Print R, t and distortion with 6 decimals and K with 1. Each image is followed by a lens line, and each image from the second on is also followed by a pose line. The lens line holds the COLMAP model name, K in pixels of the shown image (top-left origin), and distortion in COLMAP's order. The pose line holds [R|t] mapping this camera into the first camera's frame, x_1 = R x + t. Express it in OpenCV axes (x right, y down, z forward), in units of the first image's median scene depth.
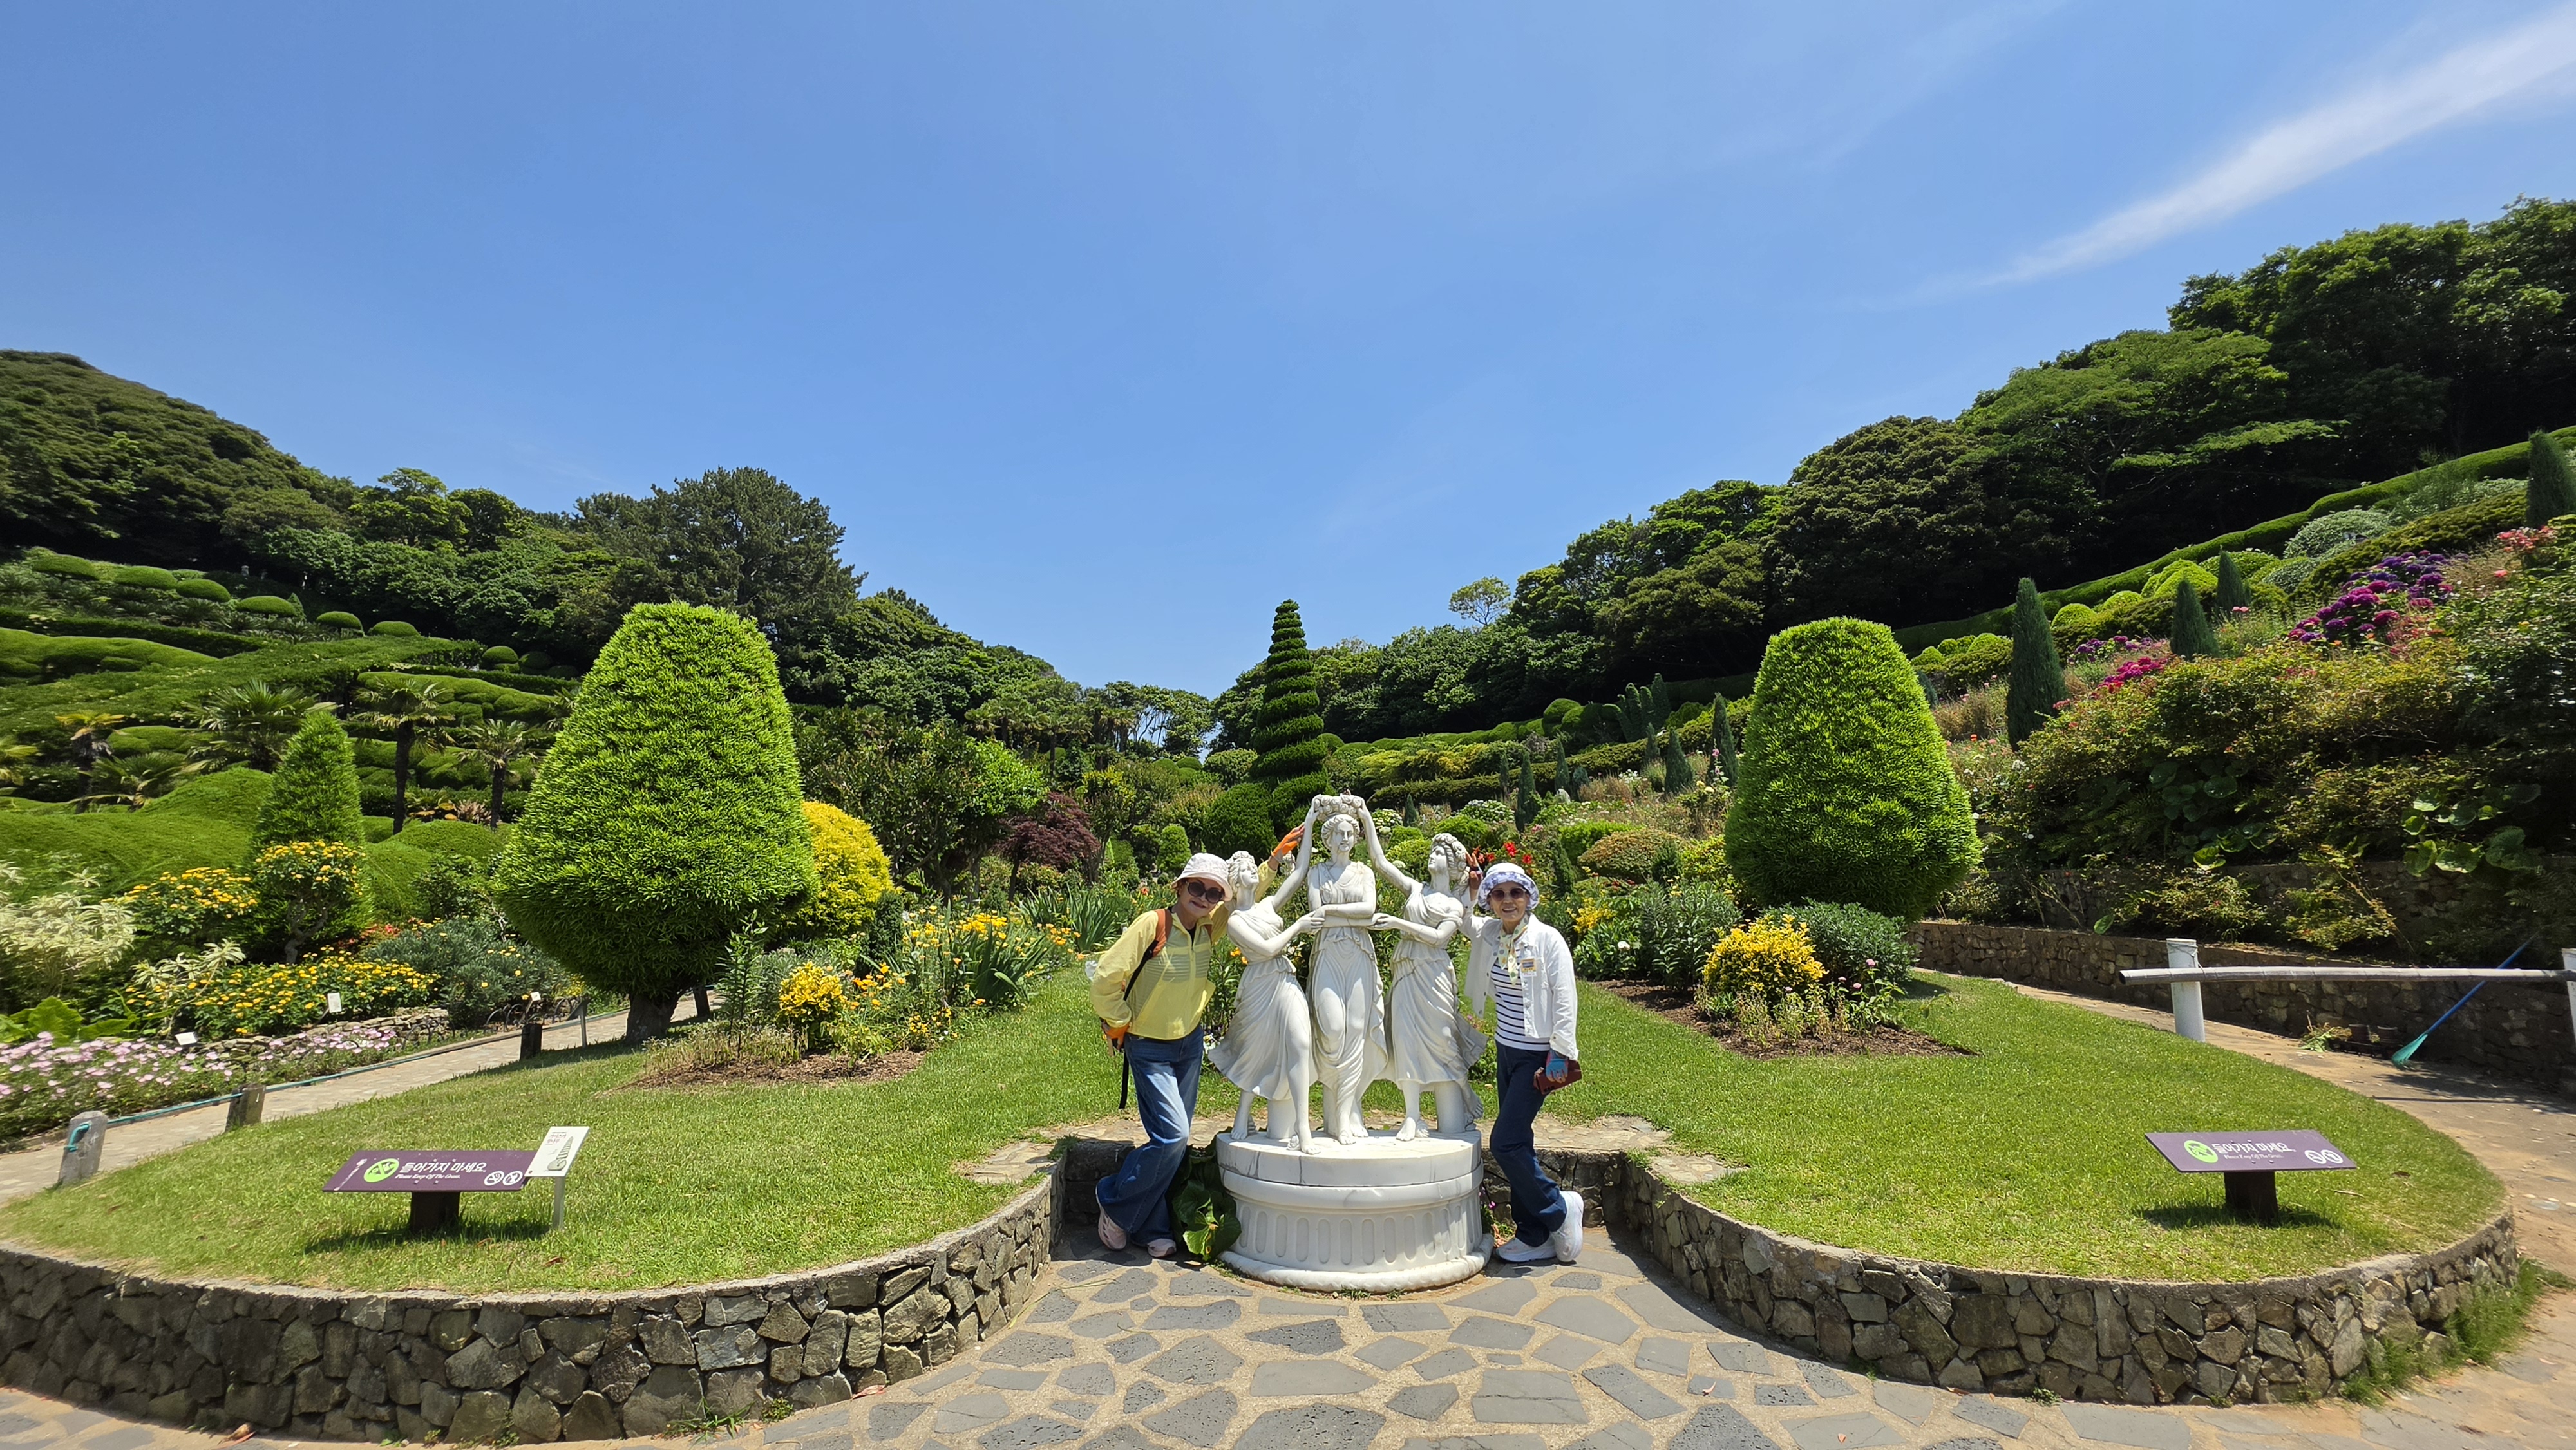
lens RADIAL K [[1036.7, 0, 1295.0], [0, 1036.7, 713.7], [0, 0, 1]] dist [-0.005024, 0.000811]
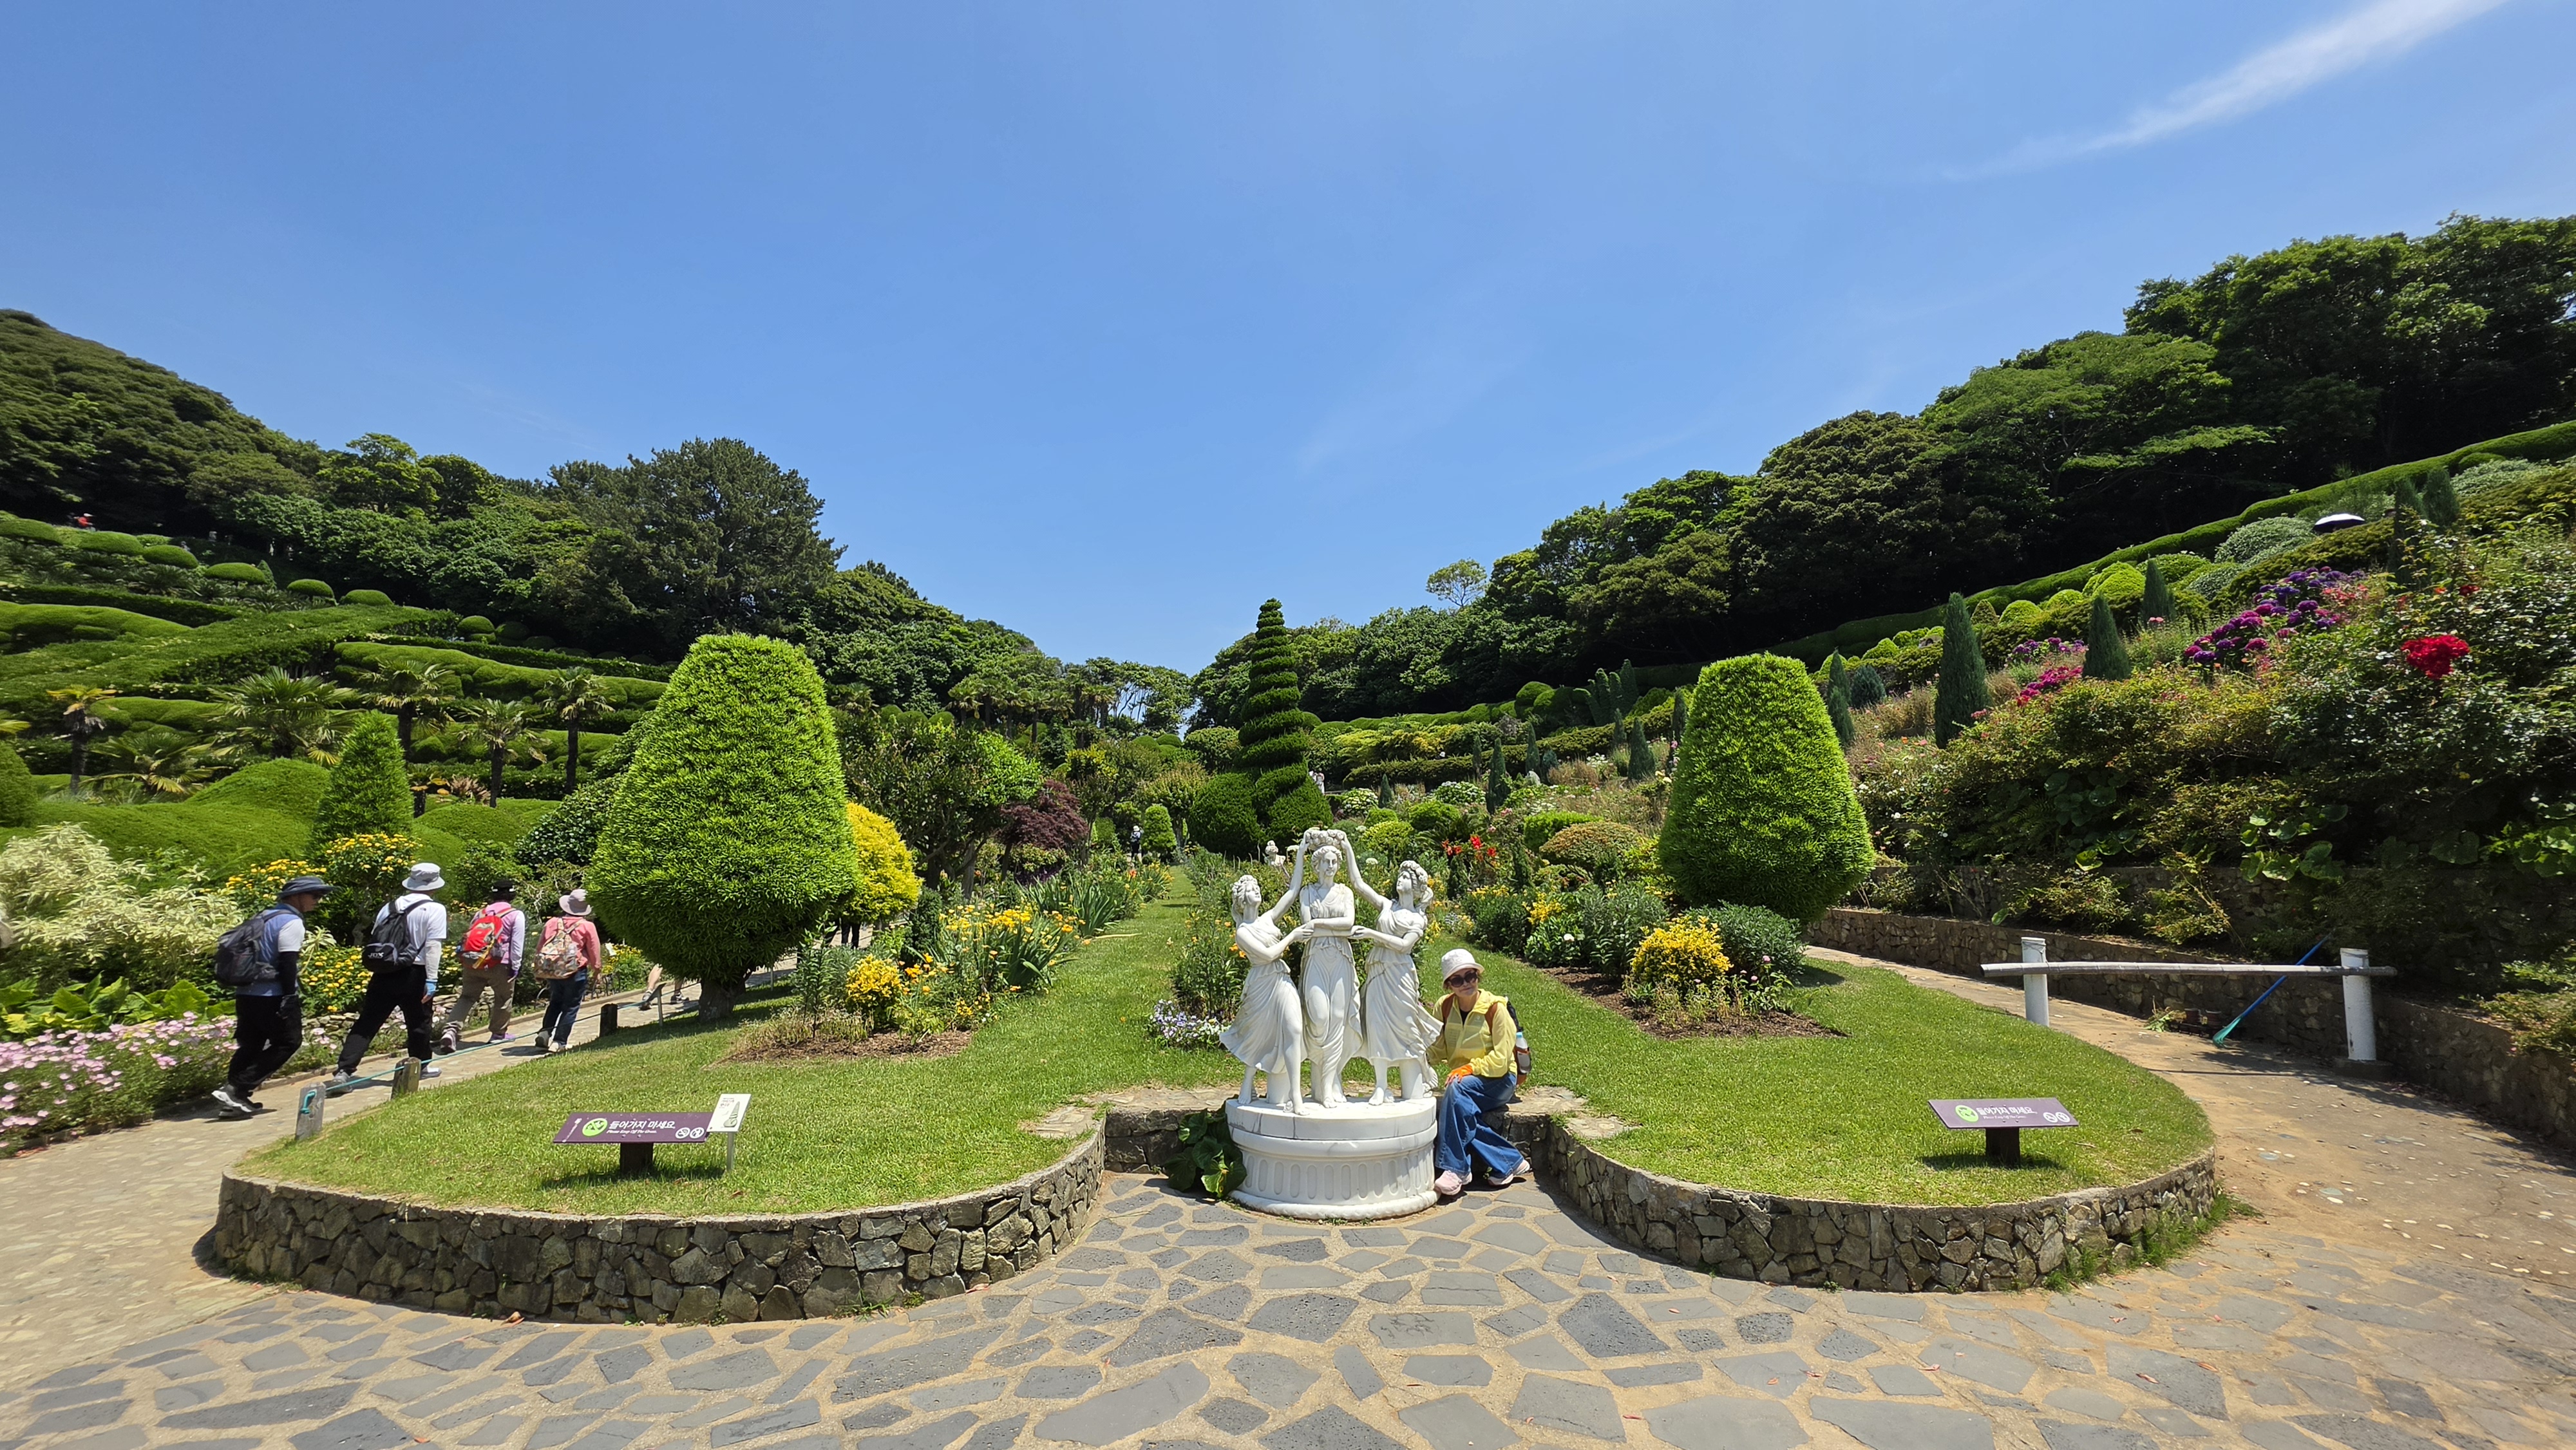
lens RADIAL K [[1036.7, 0, 1296.0], [0, 1036.7, 713.3], [0, 0, 1]] dist [-0.005024, 0.000811]
pose [[0.999685, 0.009286, 0.023331, -0.013940], [-0.009909, 0.999594, 0.026725, -0.055867], [-0.023073, -0.026948, 0.999371, -0.140290]]
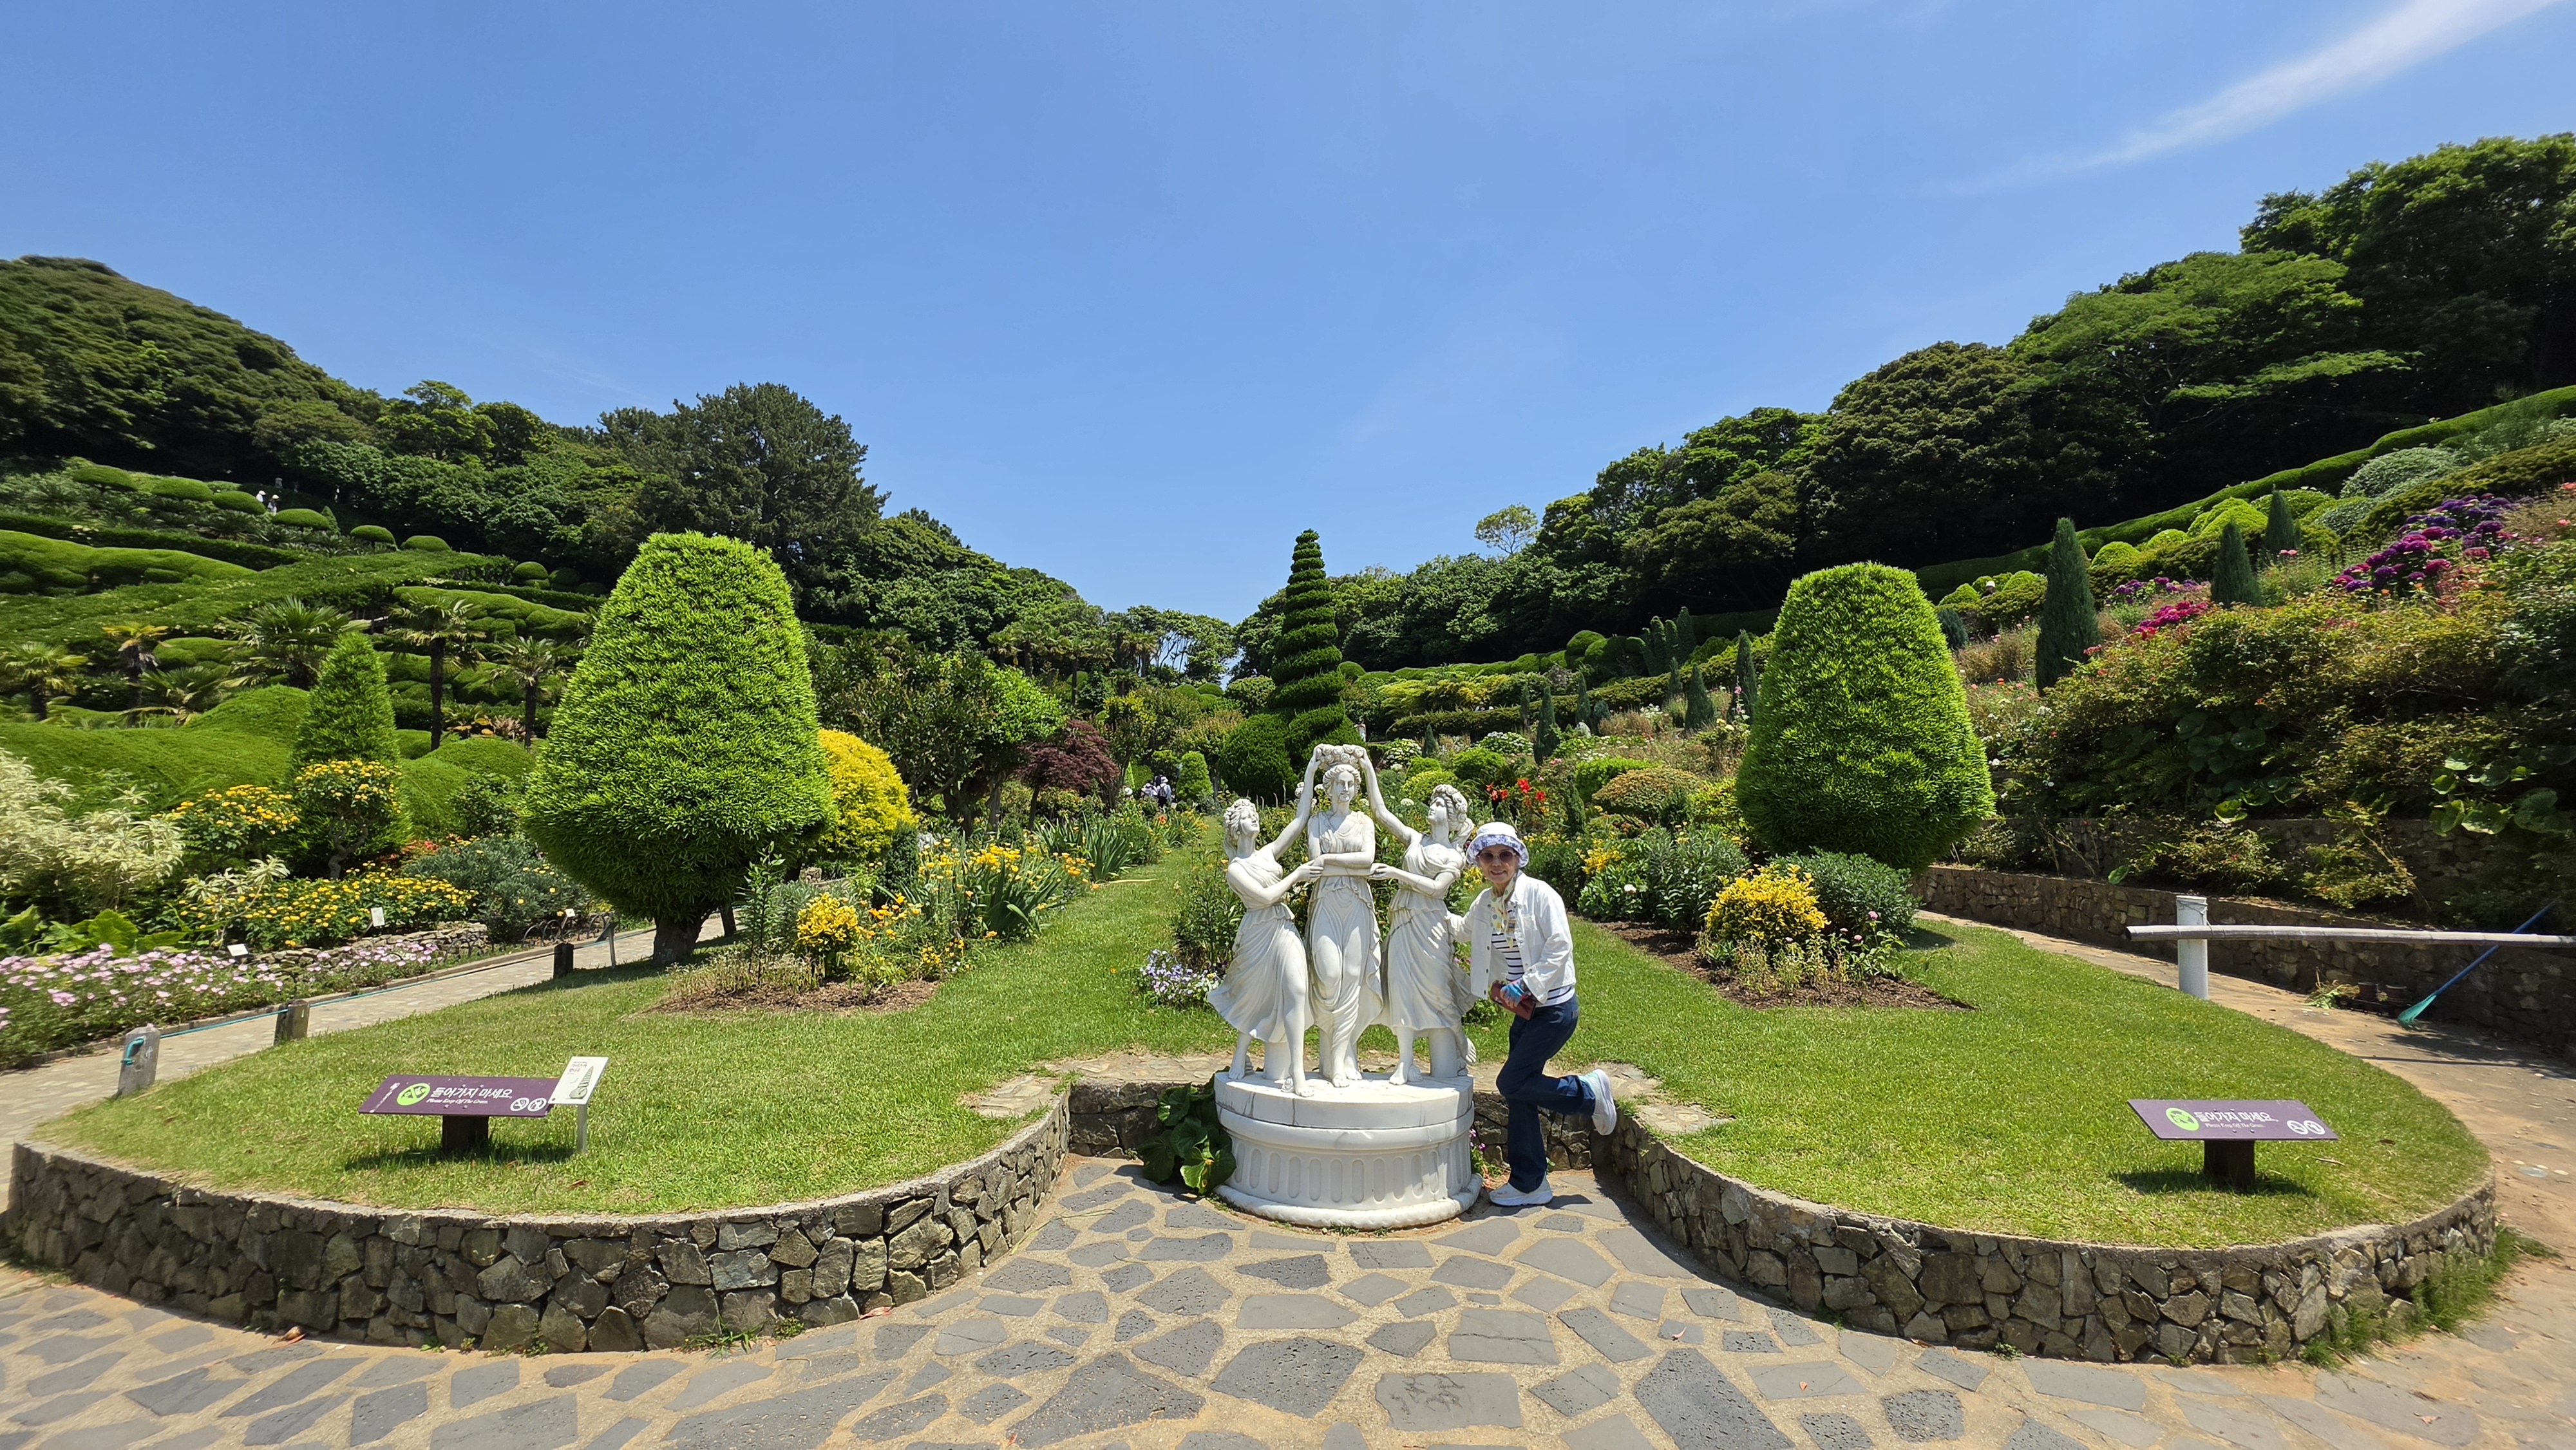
lens RADIAL K [[1036.7, 0, 1295.2], [0, 1036.7, 713.0], [0, 0, 1]] dist [-0.005024, 0.000811]
pose [[0.999642, 0.016527, -0.021056, 0.011229], [-0.014983, 0.997329, 0.071485, -0.014389], [0.022181, -0.071144, 0.997219, 0.000893]]
